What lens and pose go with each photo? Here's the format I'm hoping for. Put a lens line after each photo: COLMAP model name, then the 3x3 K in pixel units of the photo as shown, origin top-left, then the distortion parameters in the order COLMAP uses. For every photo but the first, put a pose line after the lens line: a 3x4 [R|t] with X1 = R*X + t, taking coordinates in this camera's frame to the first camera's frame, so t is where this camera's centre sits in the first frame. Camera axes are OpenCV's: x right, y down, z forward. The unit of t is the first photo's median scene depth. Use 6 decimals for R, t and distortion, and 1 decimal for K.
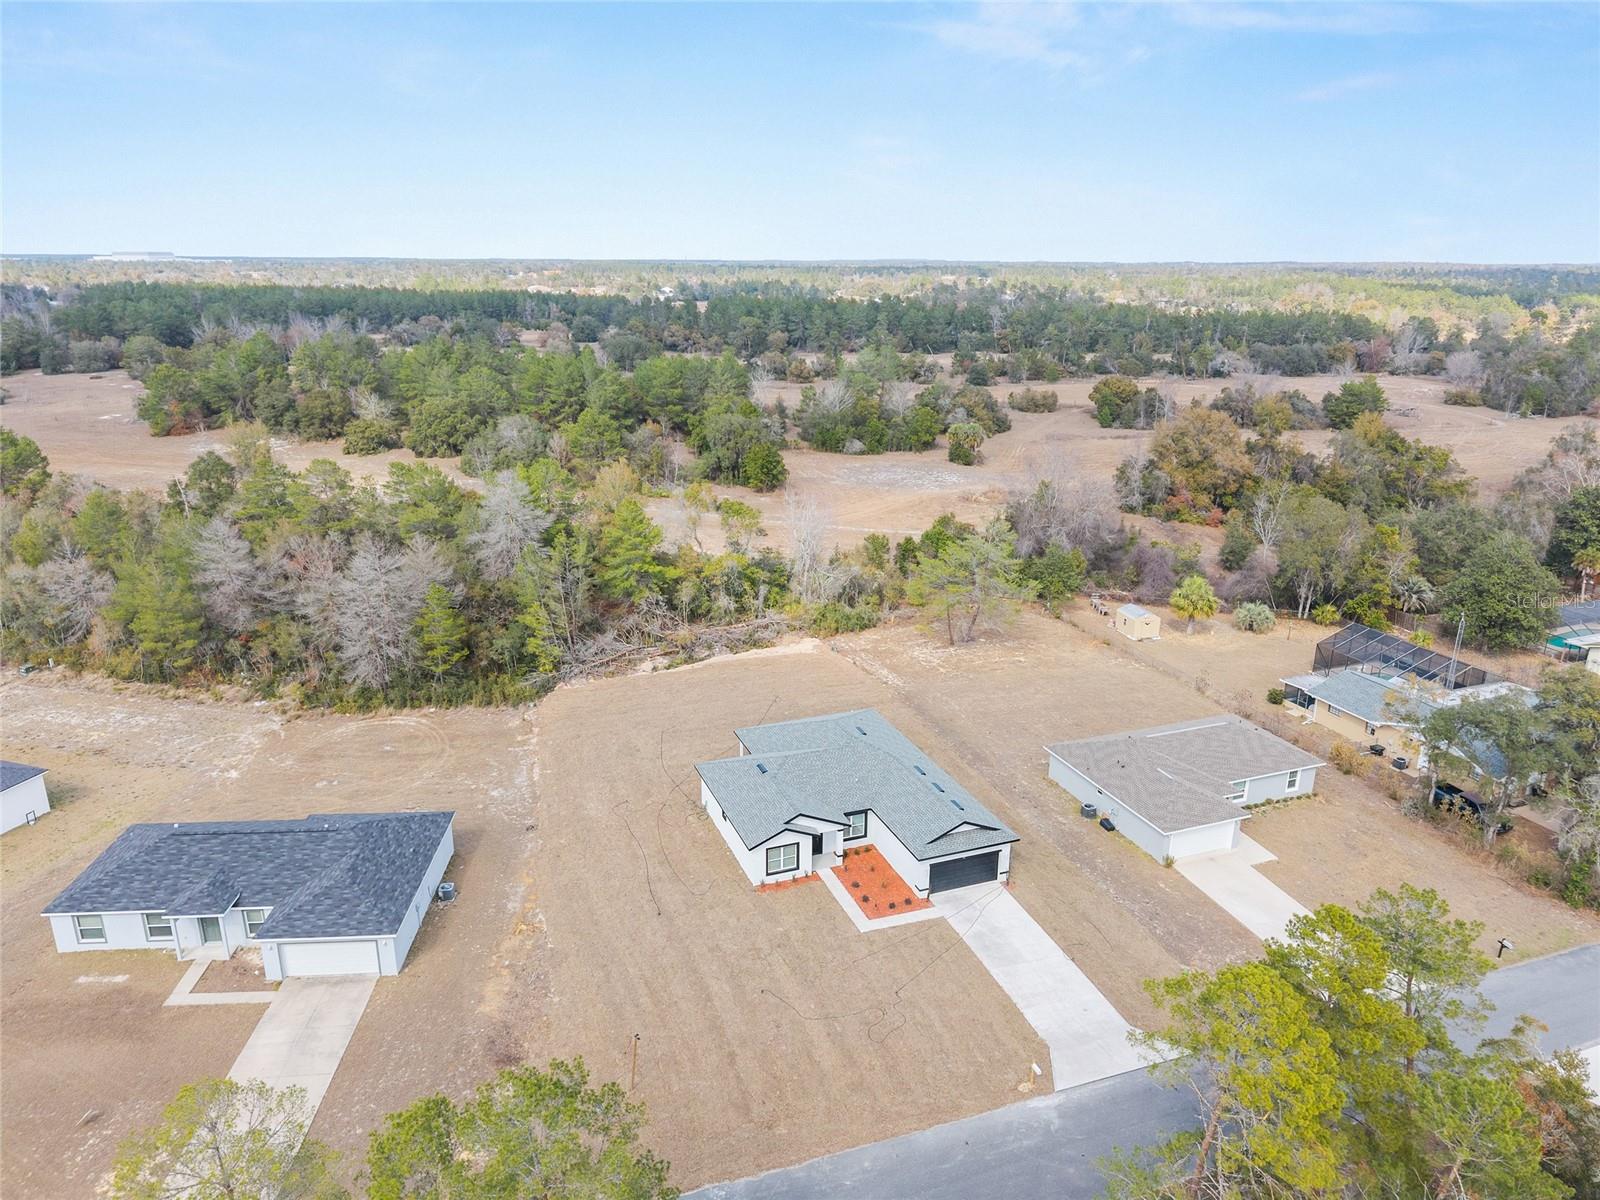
lens RADIAL K [[1074.8, 0, 795.4], [0, 1074.8, 598.4], [0, 0, 1]] dist [0.048765, -0.051828]
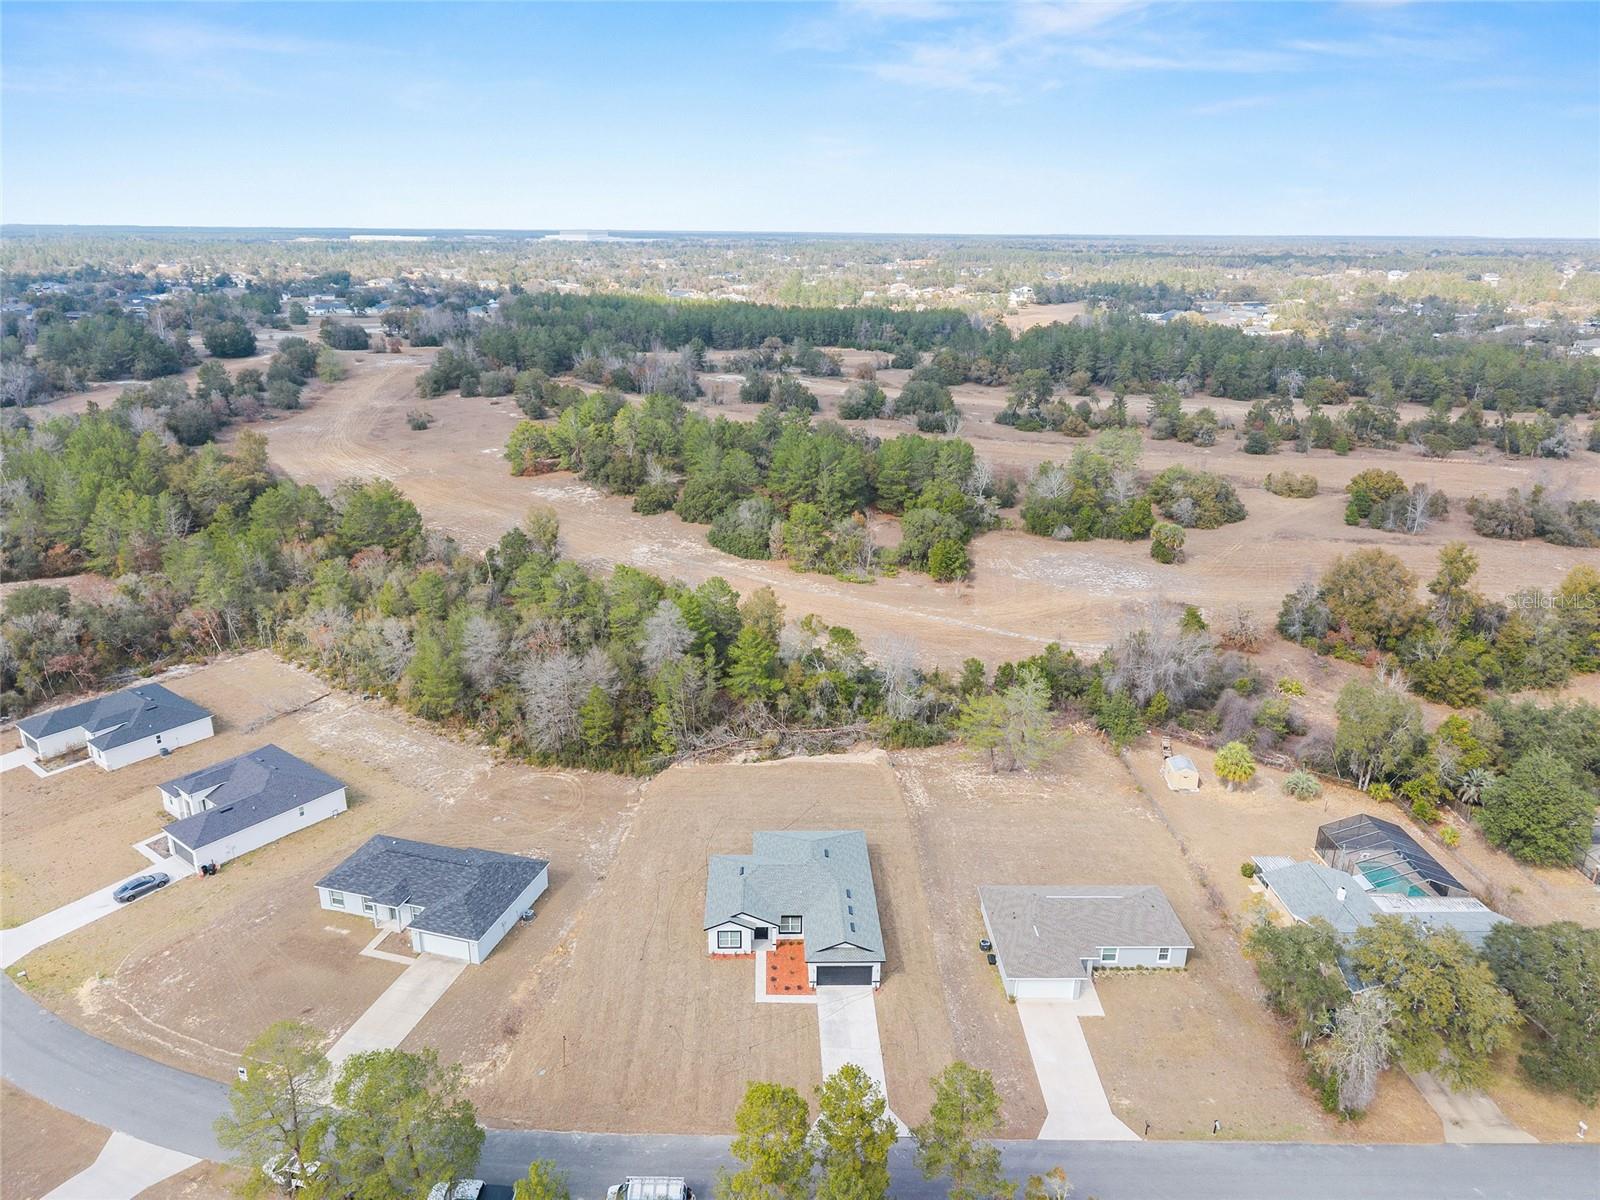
lens RADIAL K [[1083.7, 0, 800.0], [0, 1083.7, 600.0], [0, 0, 1]] dist [0.045724, -0.050407]
pose [[0.941777, 0.115293, -0.315855, 0.355532], [-0.106319, 0.993288, 0.045560, -0.214096], [0.318987, -0.009326, 0.947713, -0.273408]]
